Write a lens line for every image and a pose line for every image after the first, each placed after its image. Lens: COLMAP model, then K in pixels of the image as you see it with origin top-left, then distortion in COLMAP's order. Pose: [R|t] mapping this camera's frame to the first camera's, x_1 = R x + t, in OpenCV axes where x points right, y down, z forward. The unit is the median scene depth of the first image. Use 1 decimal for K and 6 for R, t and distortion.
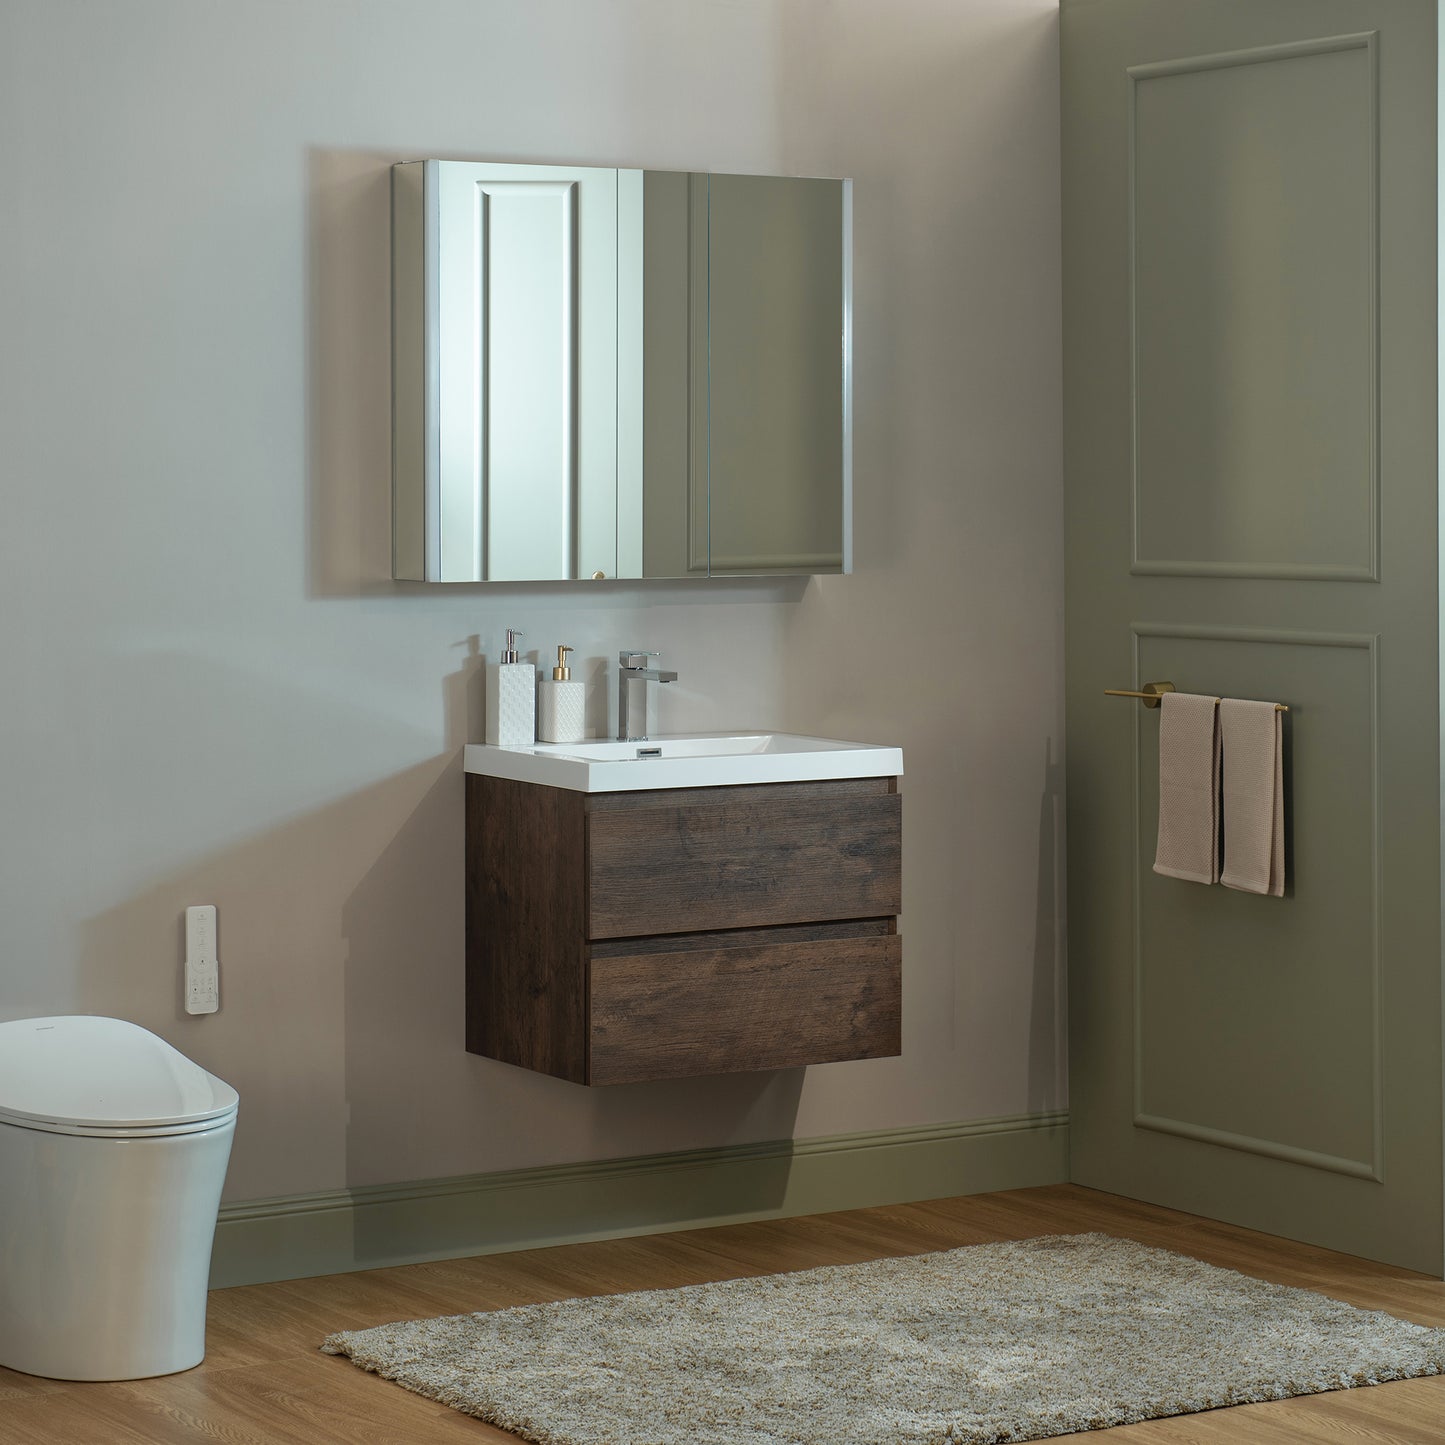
lens RADIAL K [[4189.7, 0, 758.8], [0, 4189.7, 720.0], [0, 0, 1]] dist [-0.023862, 0.619428]
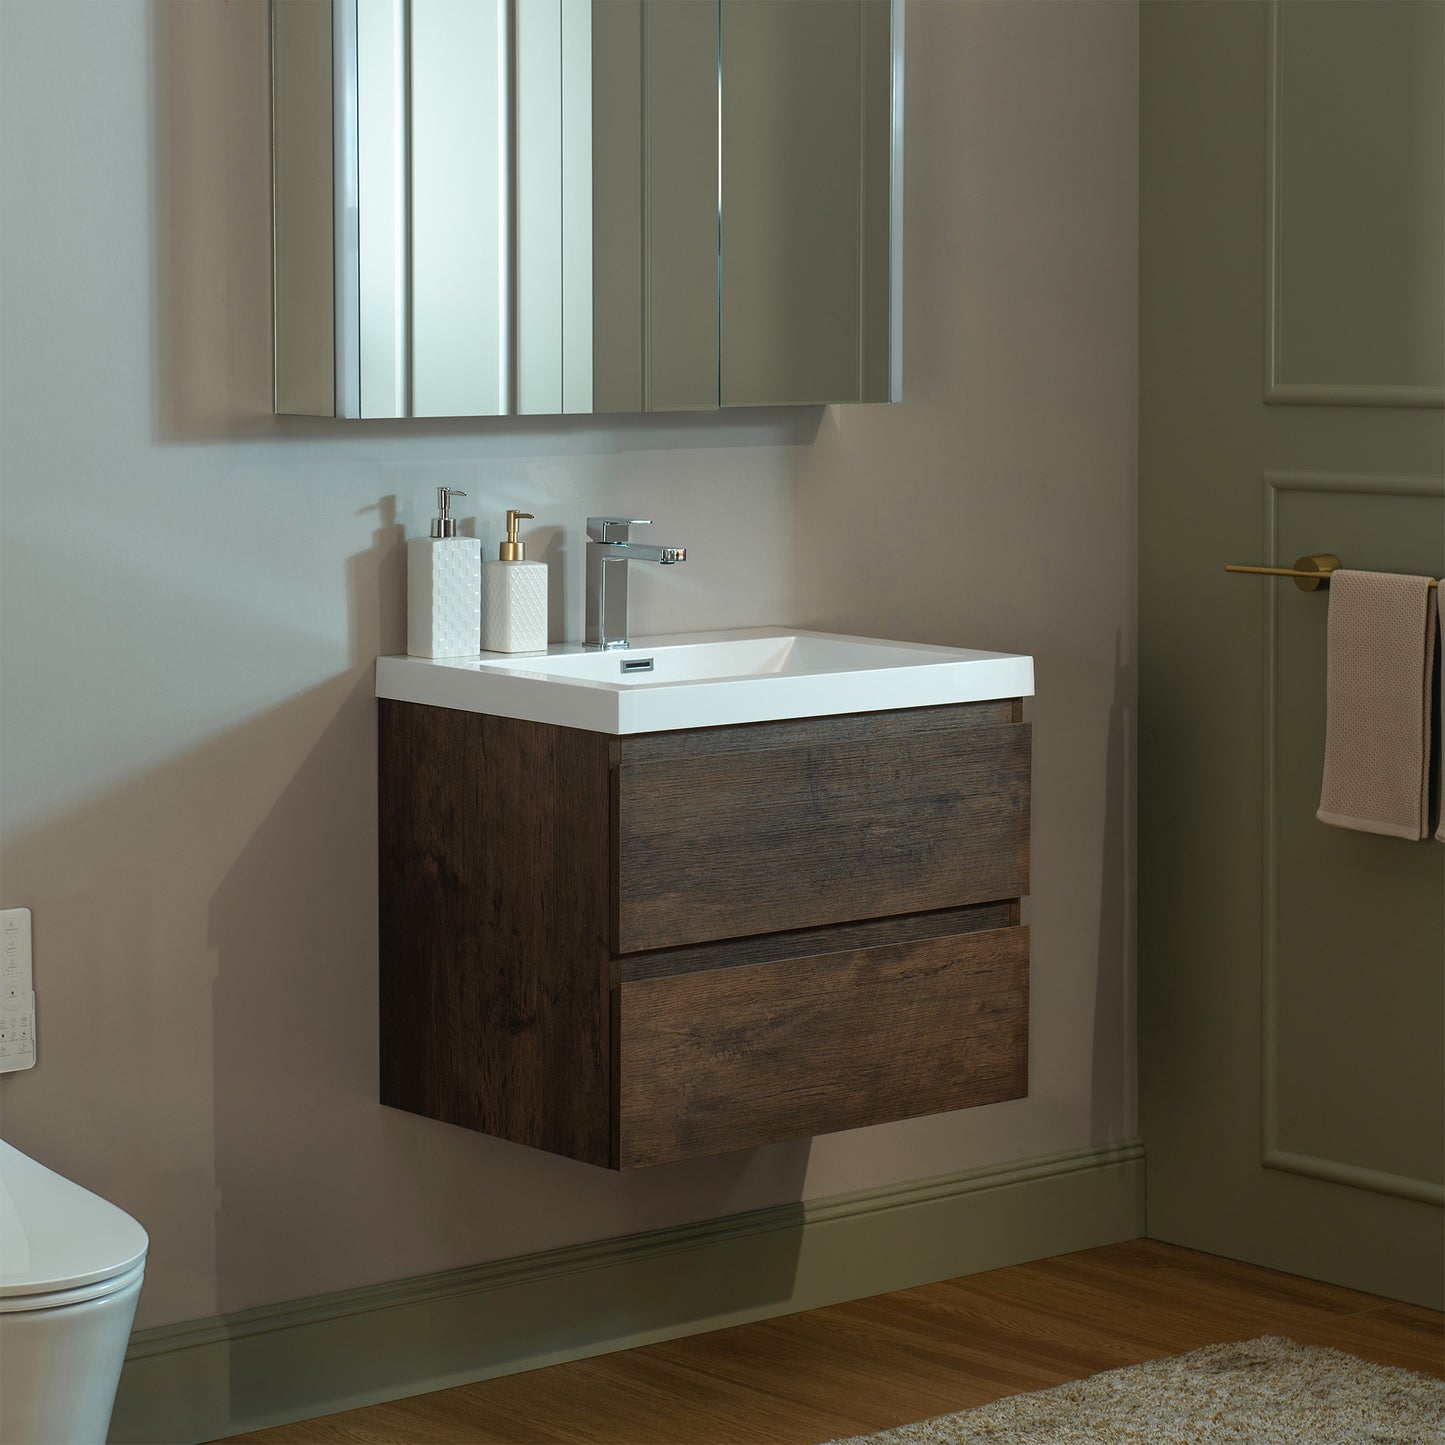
lens RADIAL K [[4193.6, 0, 722.5], [0, 4193.6, 722.5], [0, 0, 1]] dist [-0.040725, 0.857428]
pose [[0.989418, -0.013816, 0.144435, -0.113245], [0.007874, 0.999102, 0.041630, -0.011477], [-0.144881, -0.040053, 0.988638, 0.319075]]
